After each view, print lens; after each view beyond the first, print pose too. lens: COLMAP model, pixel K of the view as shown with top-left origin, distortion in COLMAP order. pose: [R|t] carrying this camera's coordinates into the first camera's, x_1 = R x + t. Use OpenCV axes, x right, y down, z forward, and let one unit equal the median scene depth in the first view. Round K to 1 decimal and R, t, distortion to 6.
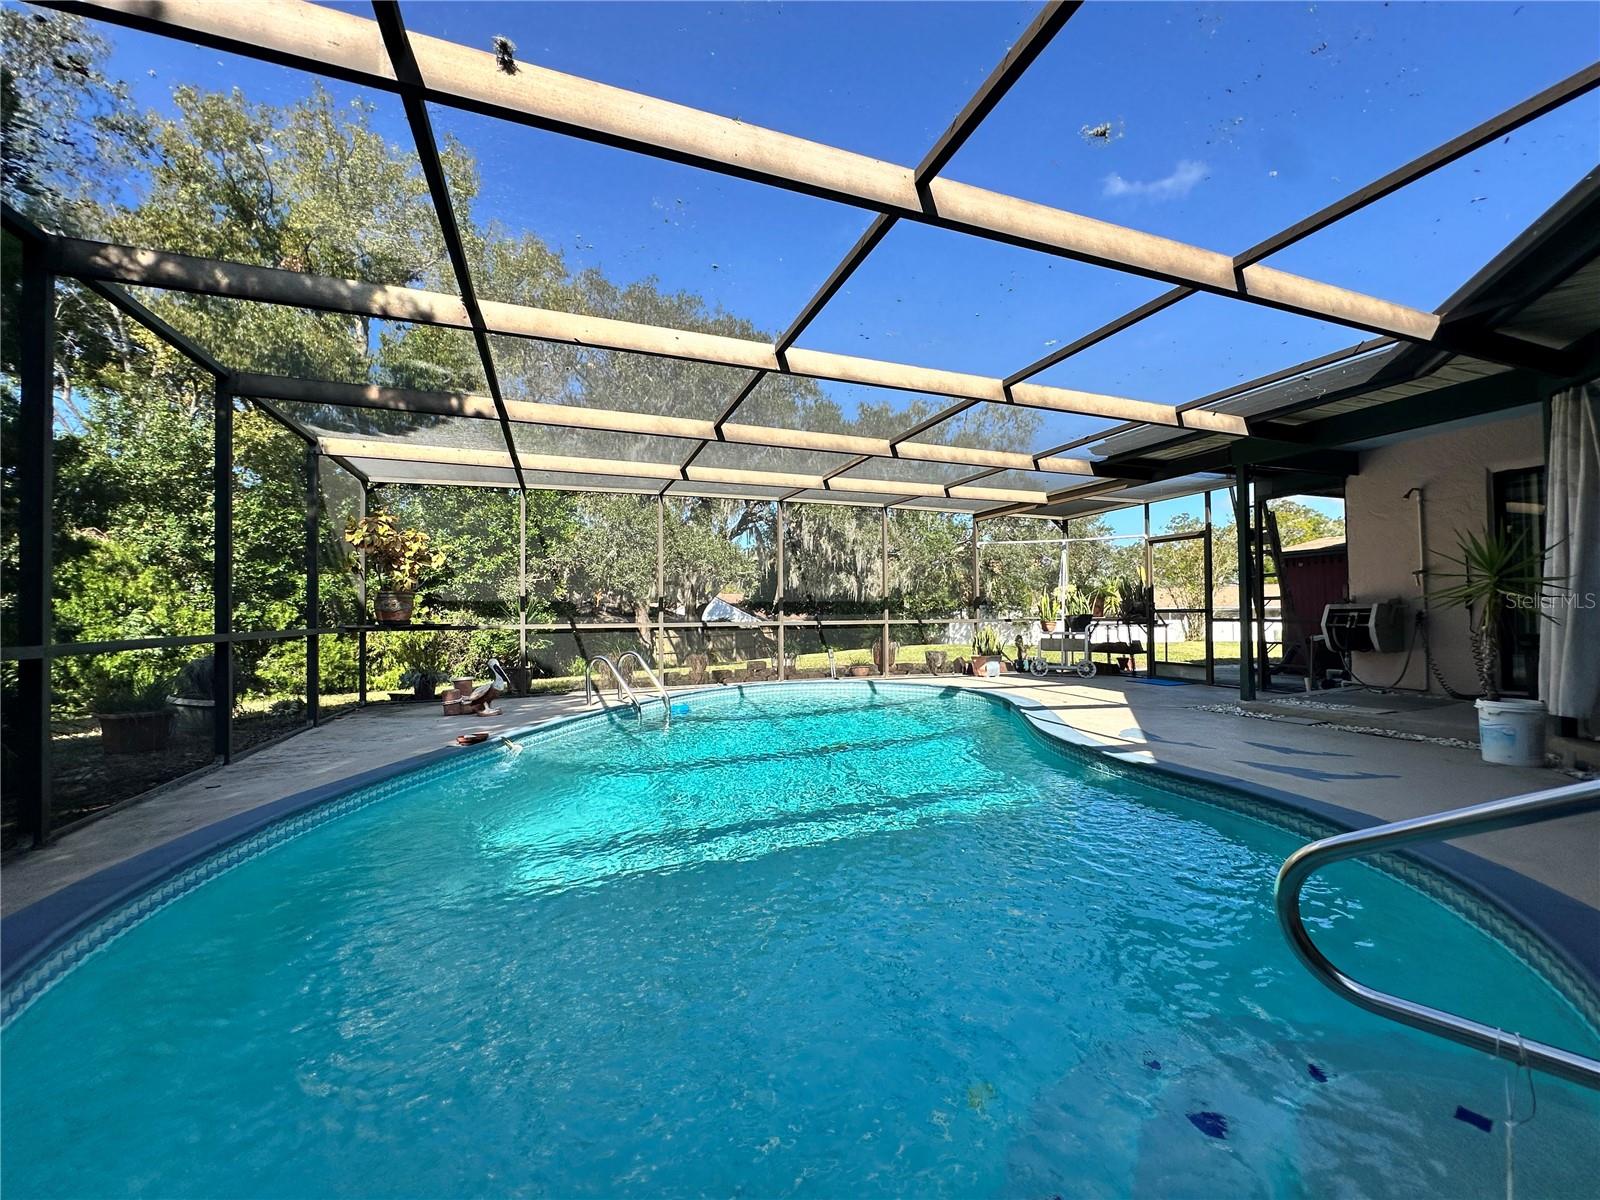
lens RADIAL K [[637.1, 0, 806.2], [0, 637.1, 595.4], [0, 0, 1]] dist [-0.004184, 0.001459]
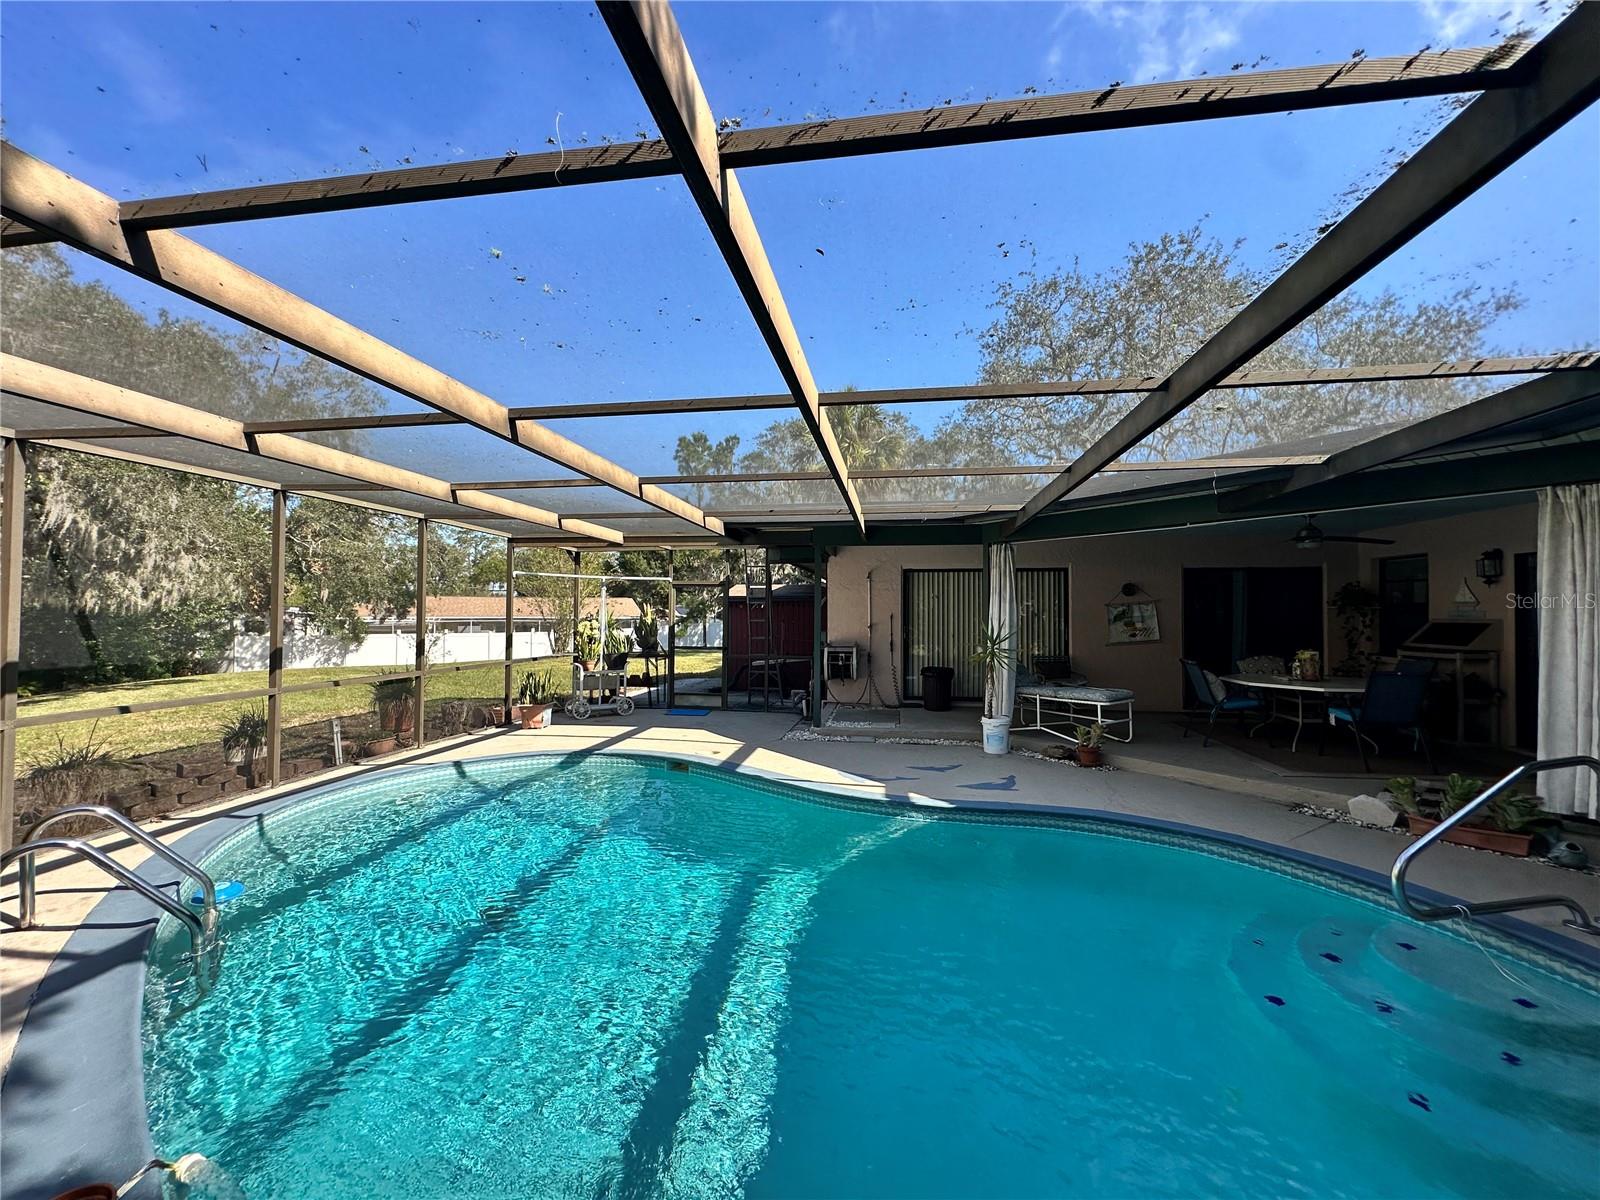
lens RADIAL K [[637.1, 0, 800.7], [0, 637.1, 598.2], [0, 0, 1]] dist [-0.004184, 0.001459]
pose [[0.495778, 0.028154, 0.867993, -0.372942], [-0.035394, 0.999299, -0.012196, -0.065908], [-0.867728, -0.024675, 0.496427, 0.307008]]
